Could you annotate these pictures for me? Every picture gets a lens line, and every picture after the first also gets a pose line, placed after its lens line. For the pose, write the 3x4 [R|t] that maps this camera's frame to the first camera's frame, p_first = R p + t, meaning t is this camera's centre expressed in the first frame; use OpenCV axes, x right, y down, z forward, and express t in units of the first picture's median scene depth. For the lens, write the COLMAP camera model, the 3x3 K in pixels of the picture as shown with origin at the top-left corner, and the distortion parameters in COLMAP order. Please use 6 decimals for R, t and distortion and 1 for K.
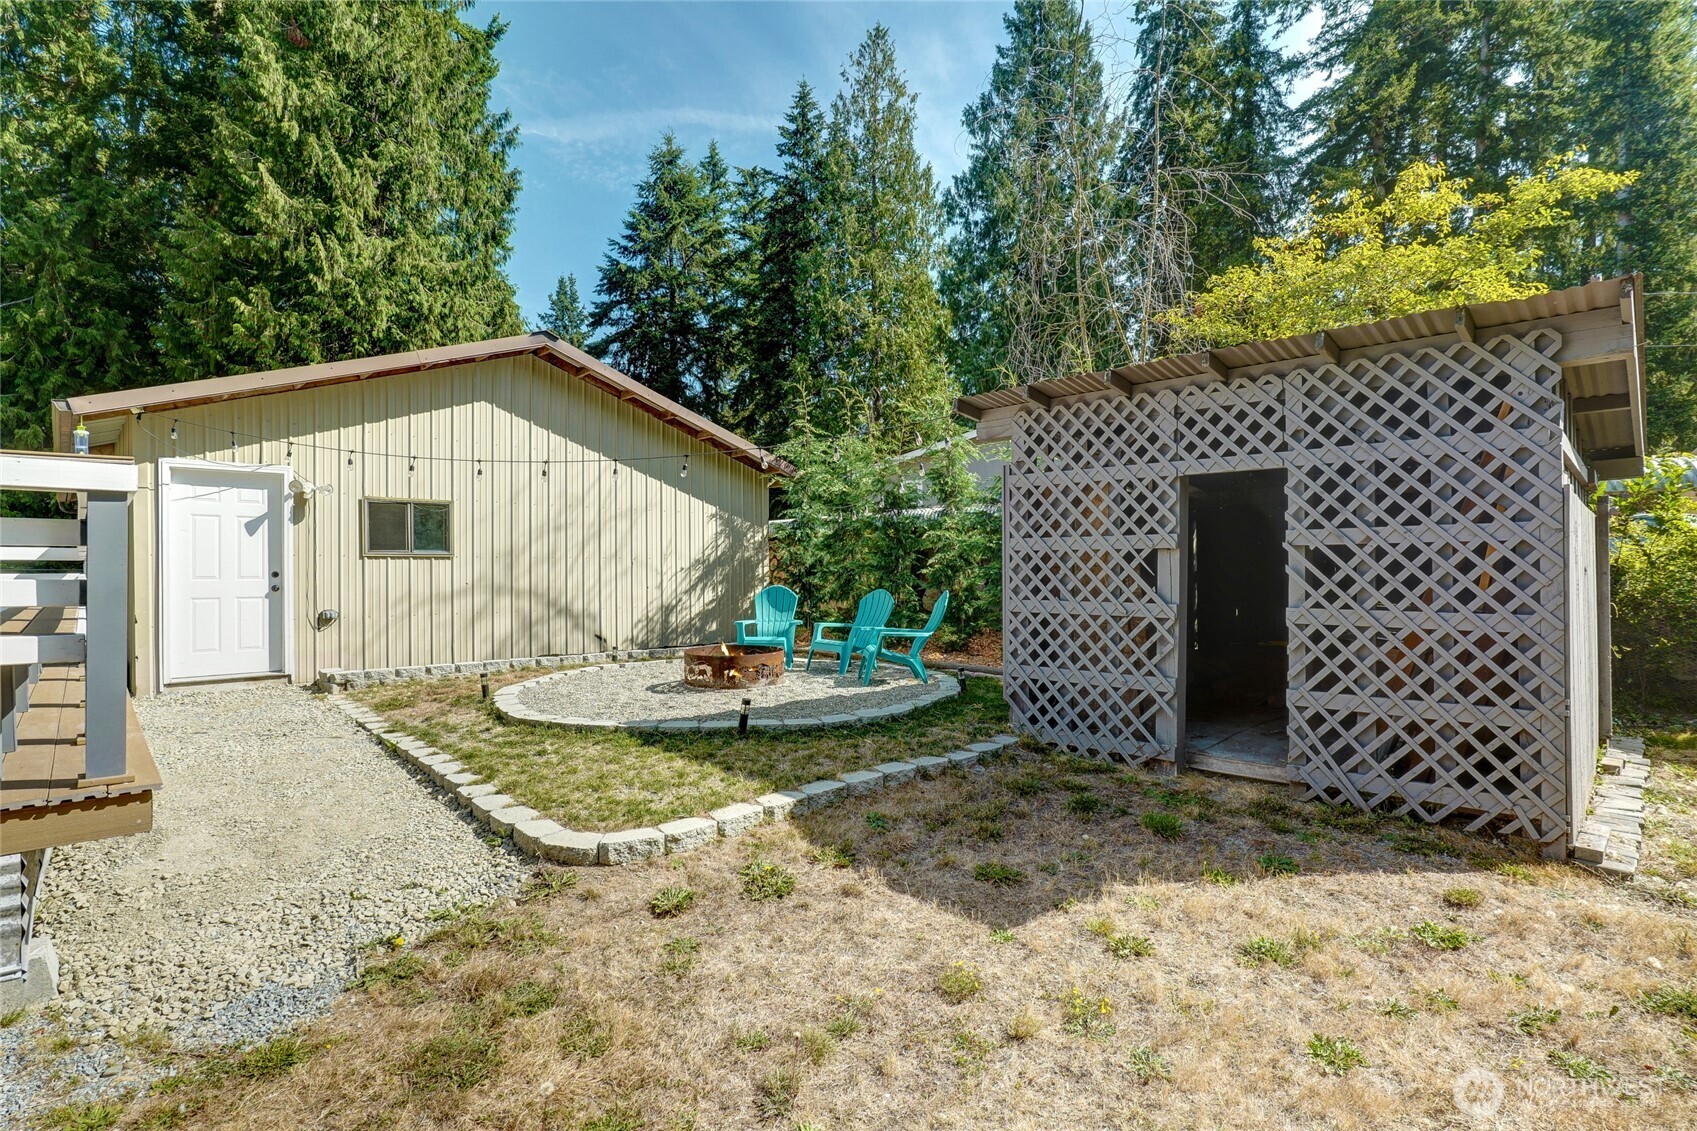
lens RADIAL K [[831.3, 0, 840.6], [0, 831.3, 570.4], [0, 0, 1]] dist [-0.010045, 0.000292]
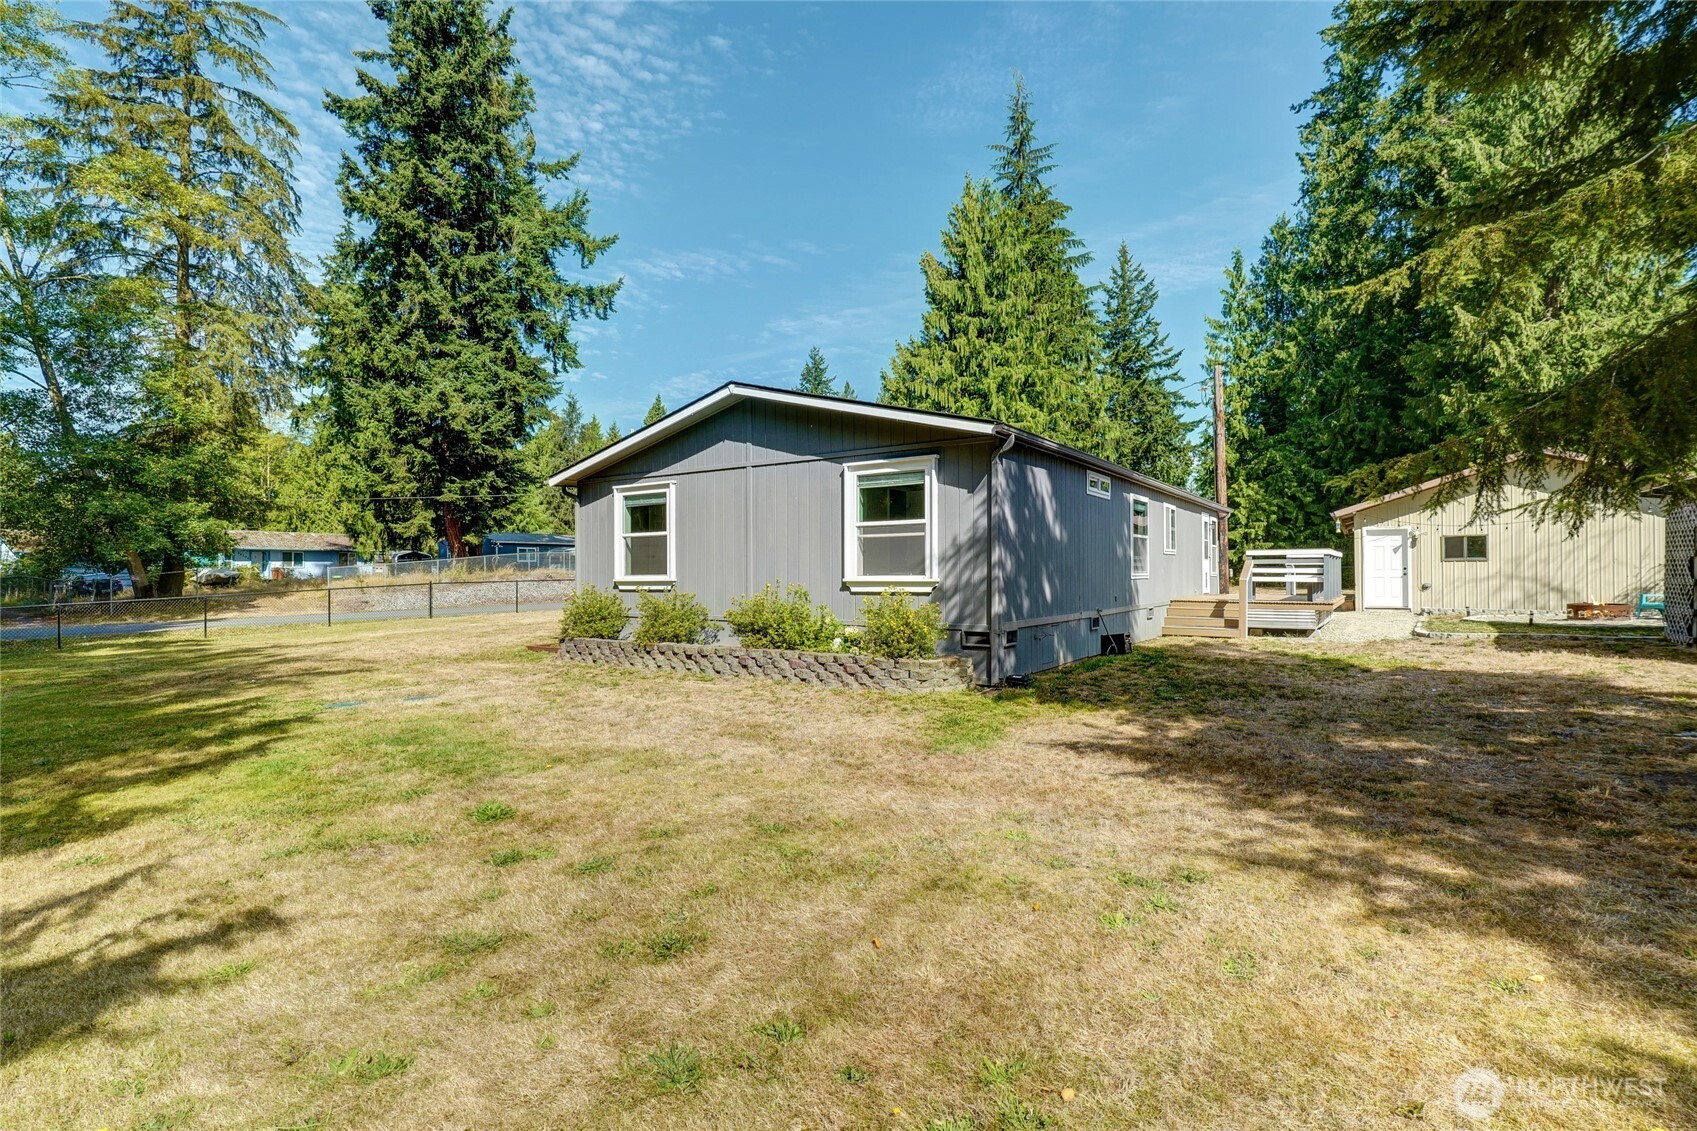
lens RADIAL K [[831.3, 0, 851.7], [0, 831.3, 563.0], [0, 0, 1]] dist [-0.010045, 0.000292]
pose [[0.244791, -0.009537, -0.969529, 1.410392], [0.005675, 0.999949, -0.008403, -0.000997], [0.969559, -0.003445, 0.244833, -1.309670]]
